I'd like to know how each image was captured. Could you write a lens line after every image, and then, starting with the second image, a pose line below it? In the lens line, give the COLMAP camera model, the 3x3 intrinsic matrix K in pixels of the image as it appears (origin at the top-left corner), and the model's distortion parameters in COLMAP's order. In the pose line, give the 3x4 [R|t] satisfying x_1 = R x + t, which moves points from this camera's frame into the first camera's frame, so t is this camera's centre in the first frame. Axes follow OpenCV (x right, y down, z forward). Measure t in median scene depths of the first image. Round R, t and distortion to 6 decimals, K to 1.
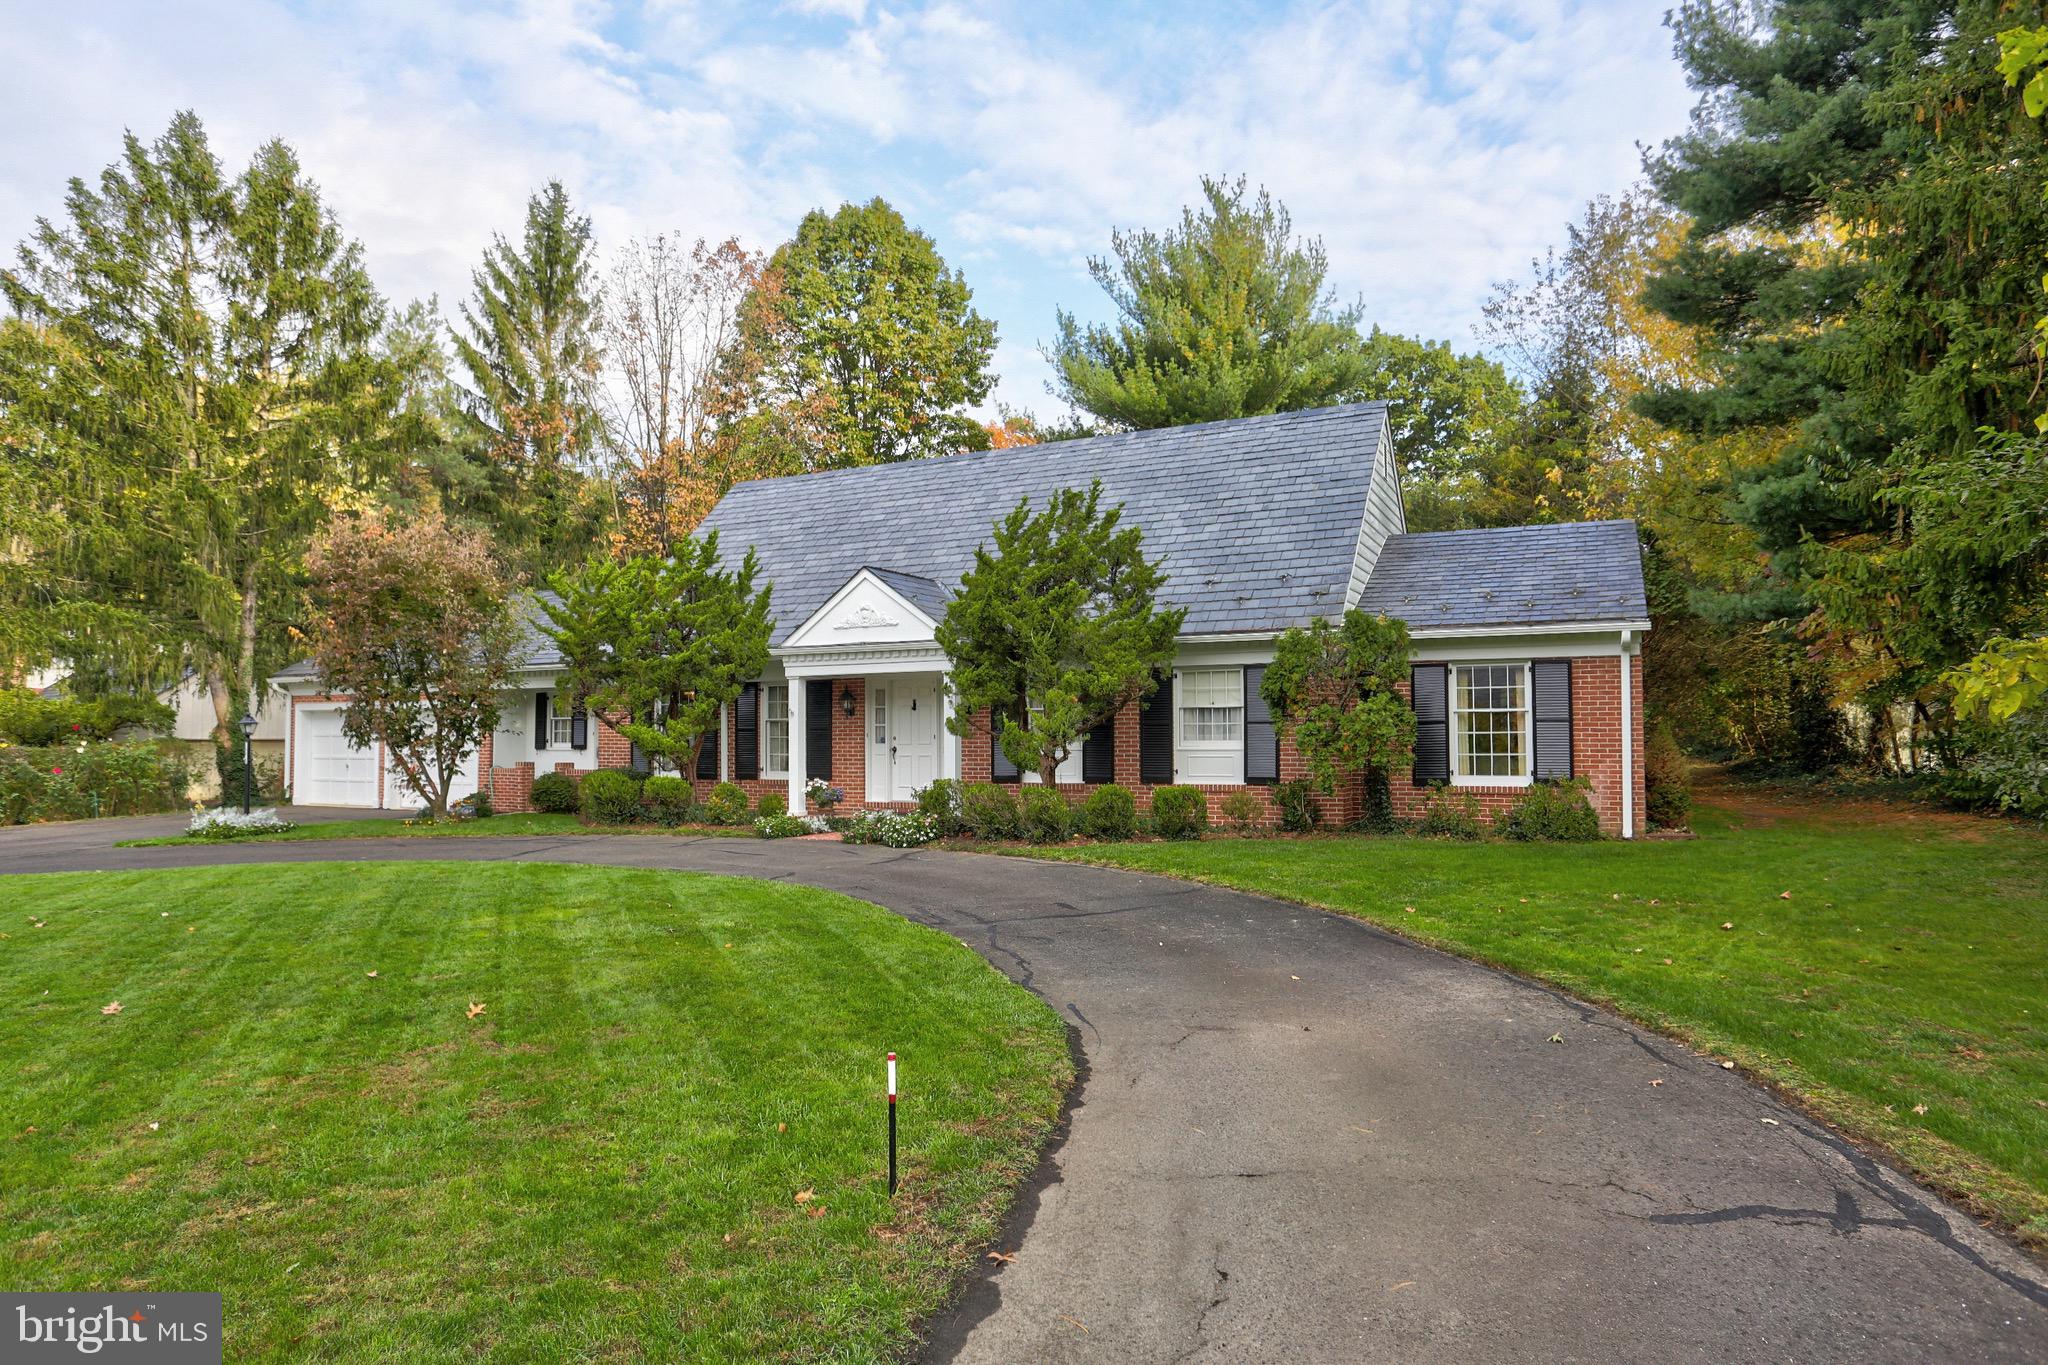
lens RADIAL K [[1189.7, 0, 1024.0], [0, 1189.7, 682.5], [0, 0, 1]] dist [-0.062286, 0.043437]
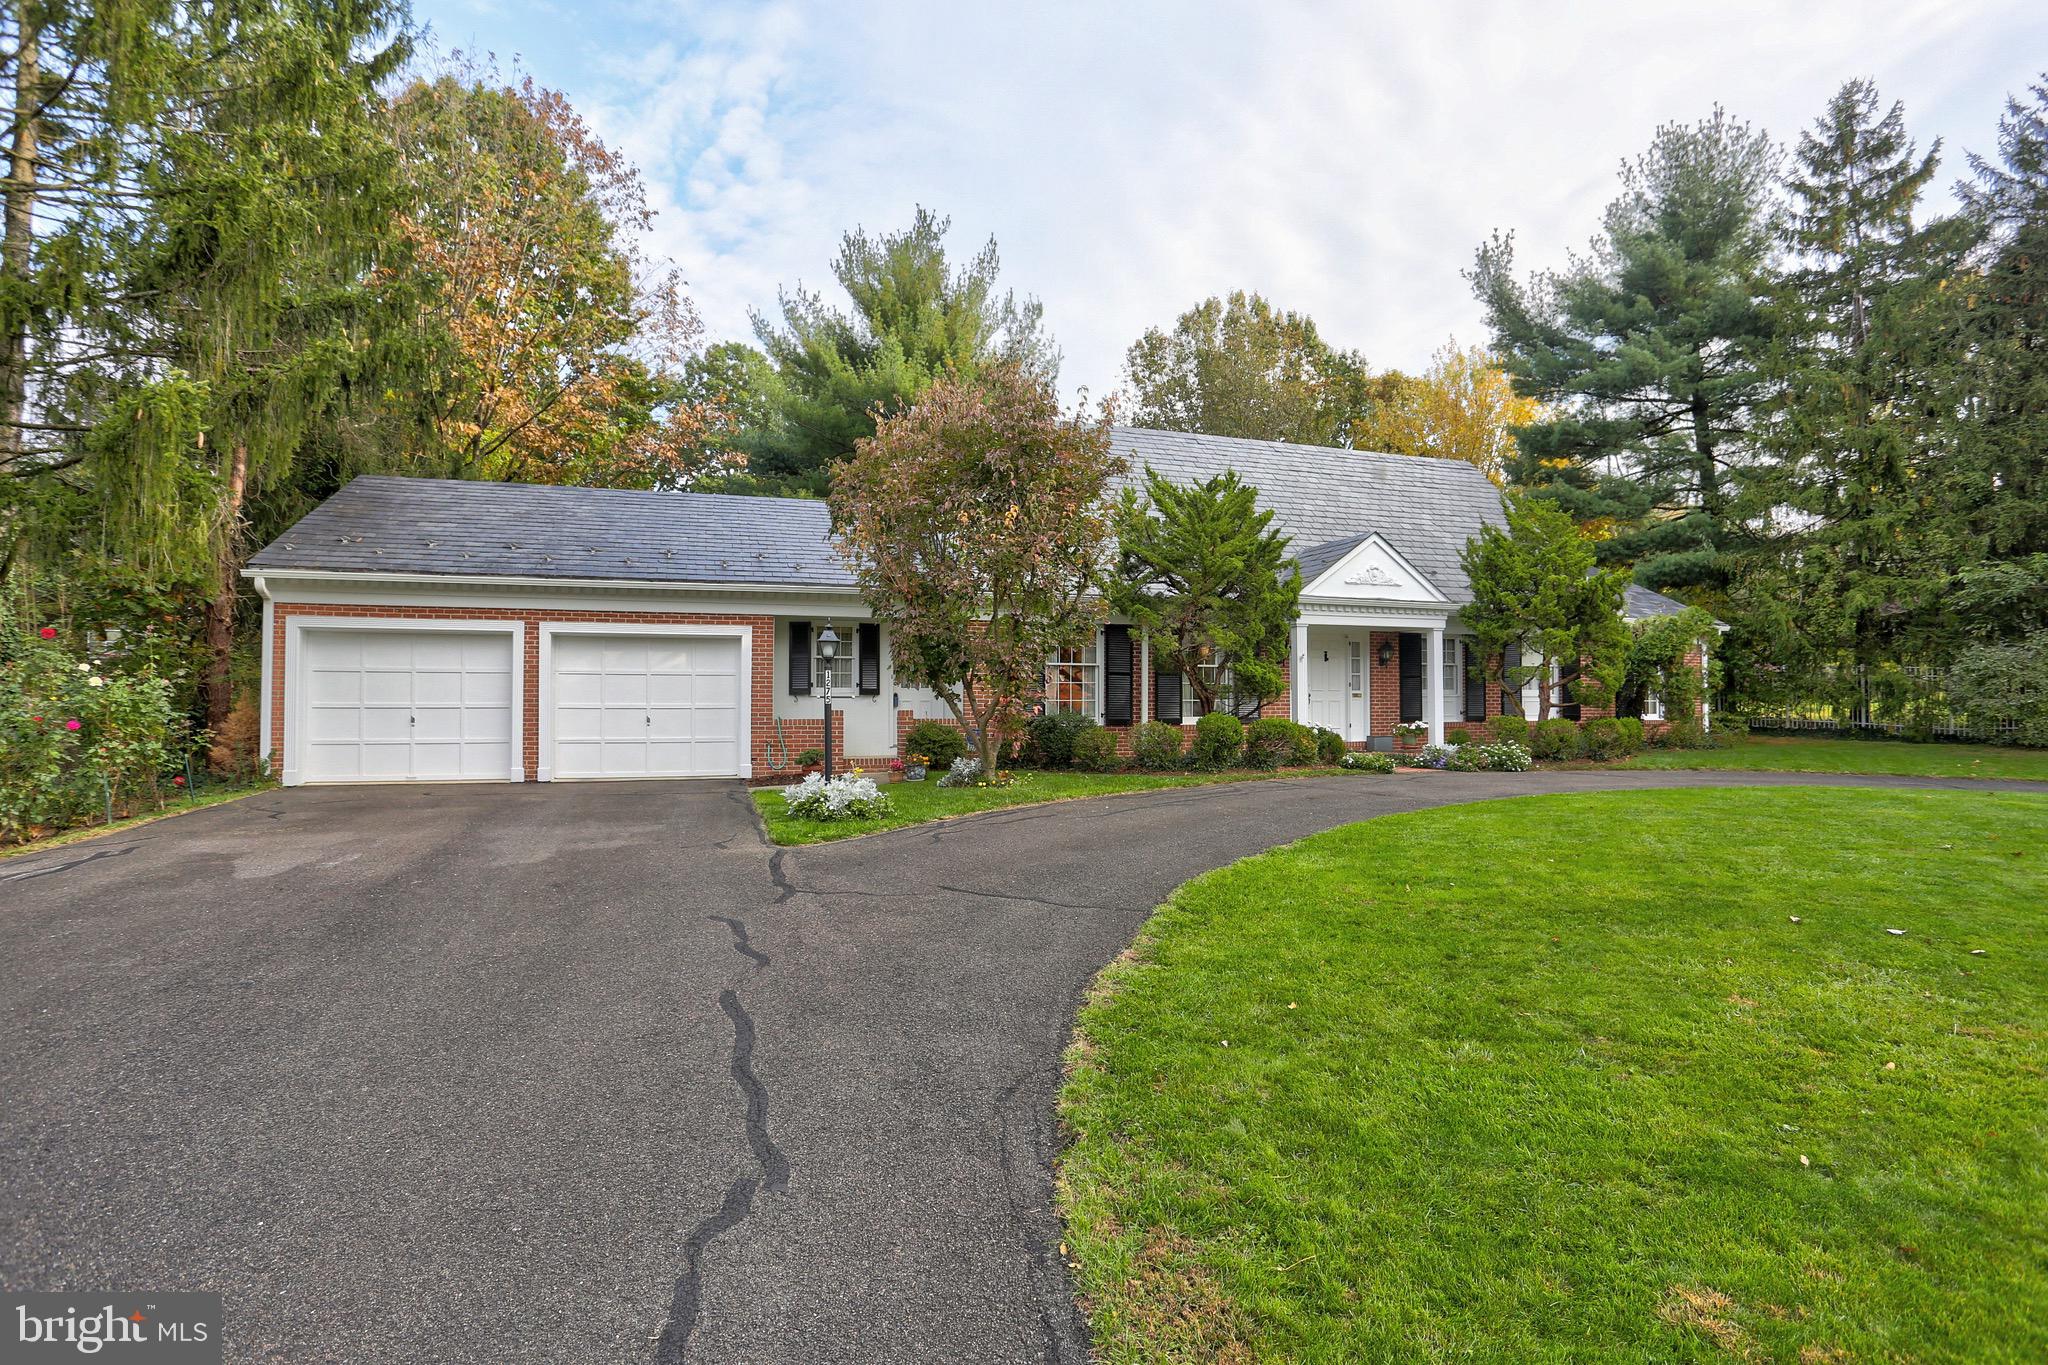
lens RADIAL K [[921.0, 0, 978.1], [0, 921.0, 683.8], [0, 0, 1]] dist [-0.058312, 0.016258]
pose [[0.734677, 0.011332, 0.678323, -0.742904], [-0.041459, 0.998742, 0.028219, 0.027661], [-0.677149, -0.048854, 0.734222, 0.470531]]
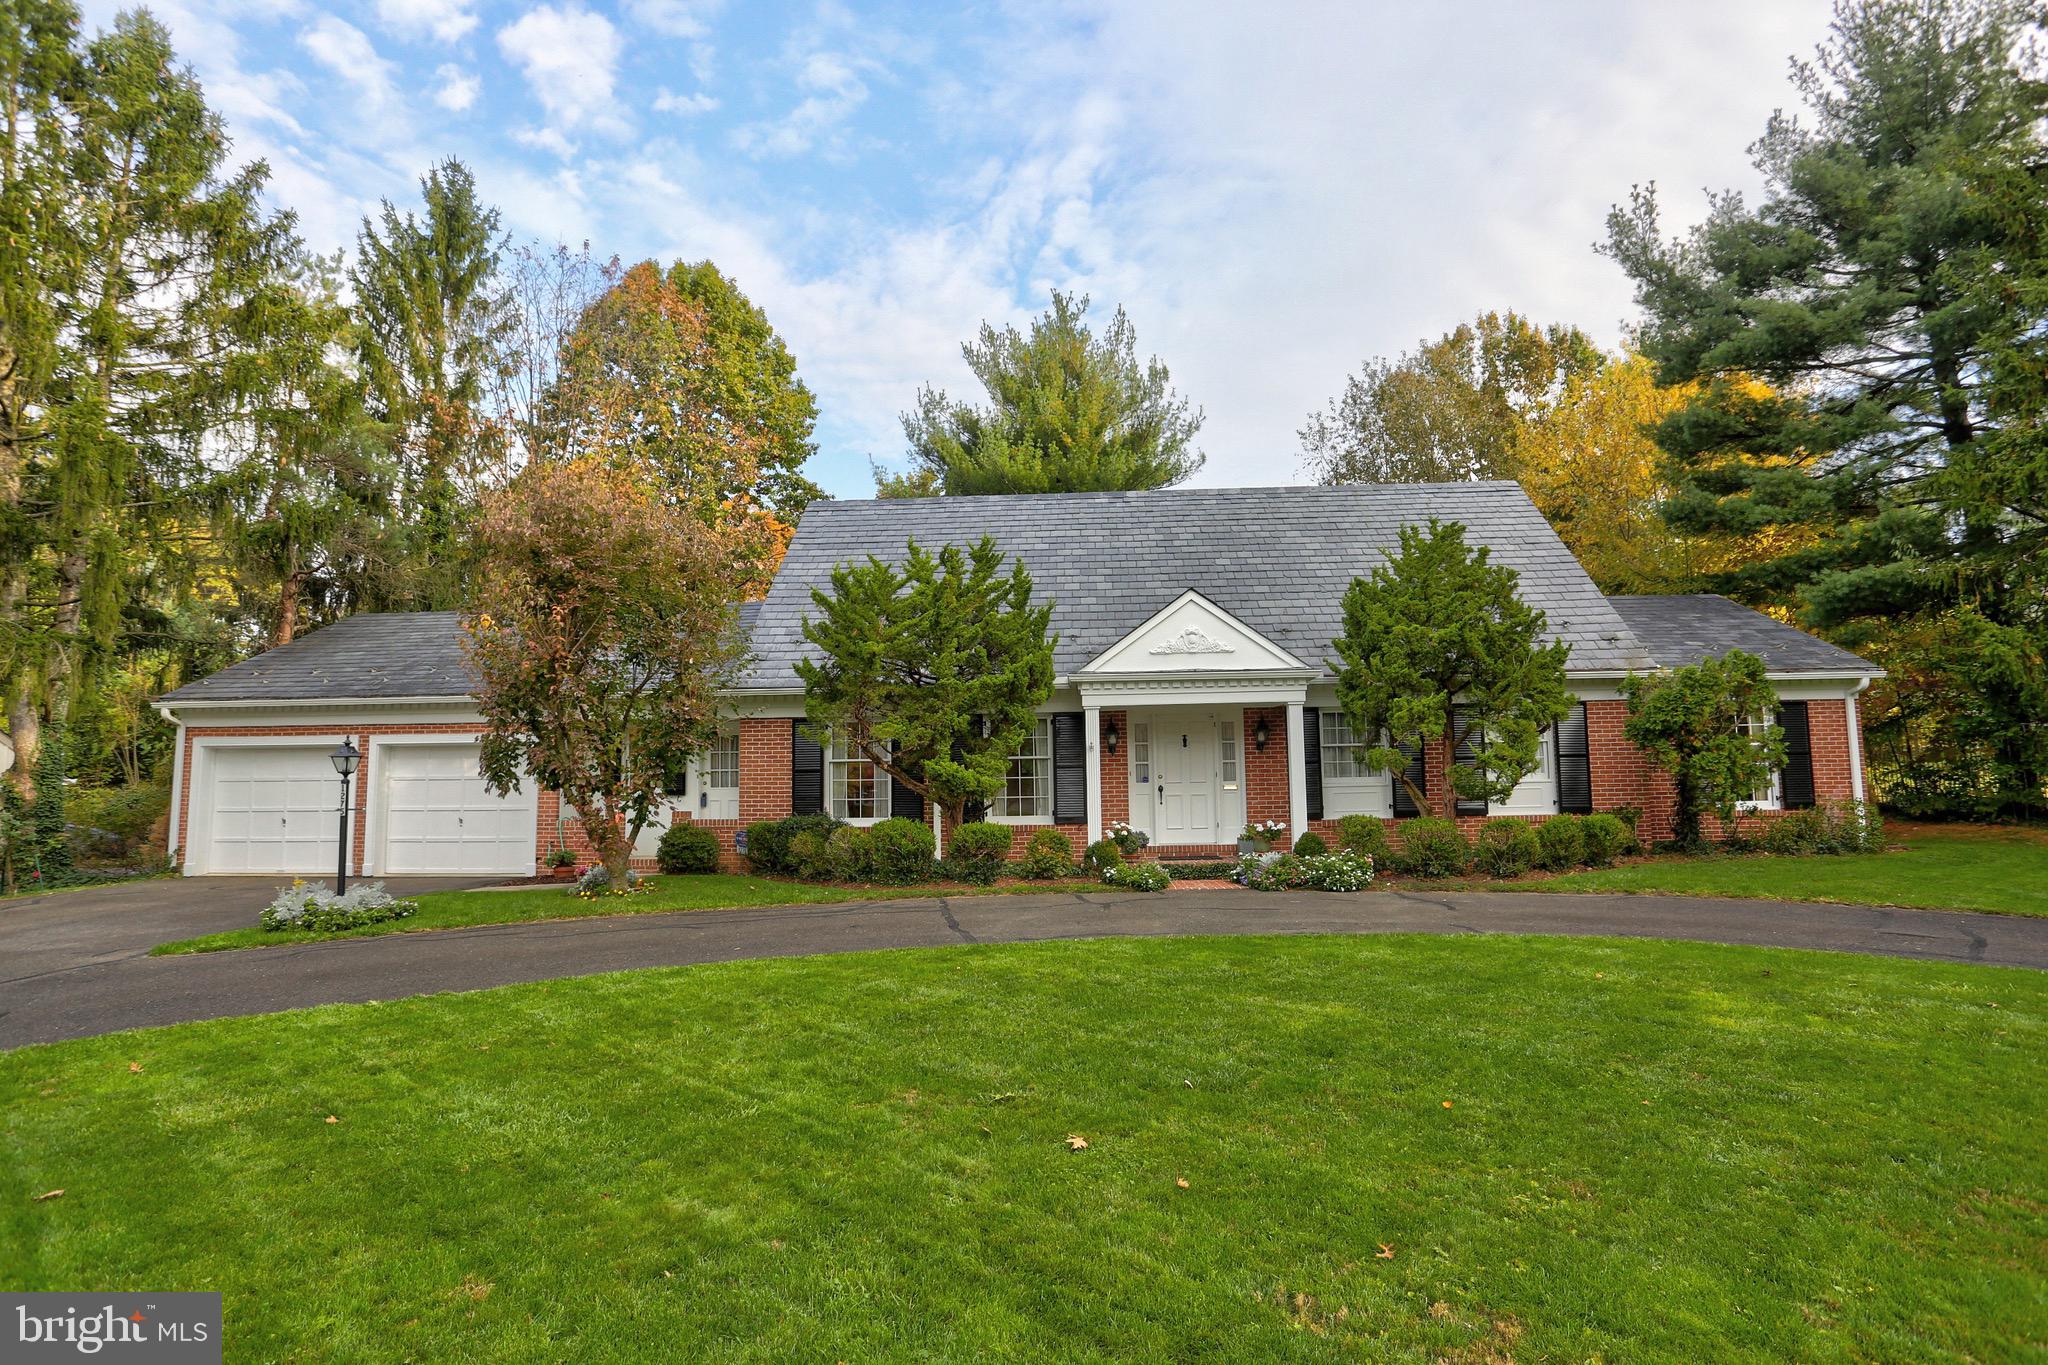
lens RADIAL K [[1002.7, 0, 1027.3], [0, 1002.7, 685.7], [0, 0, 1]] dist [-0.062258, 0.024203]
pose [[0.921946, 0.031031, 0.386075, -0.414189], [-0.008730, 0.998197, -0.059383, 0.018954], [-0.387221, 0.051378, 0.920554, 0.254024]]
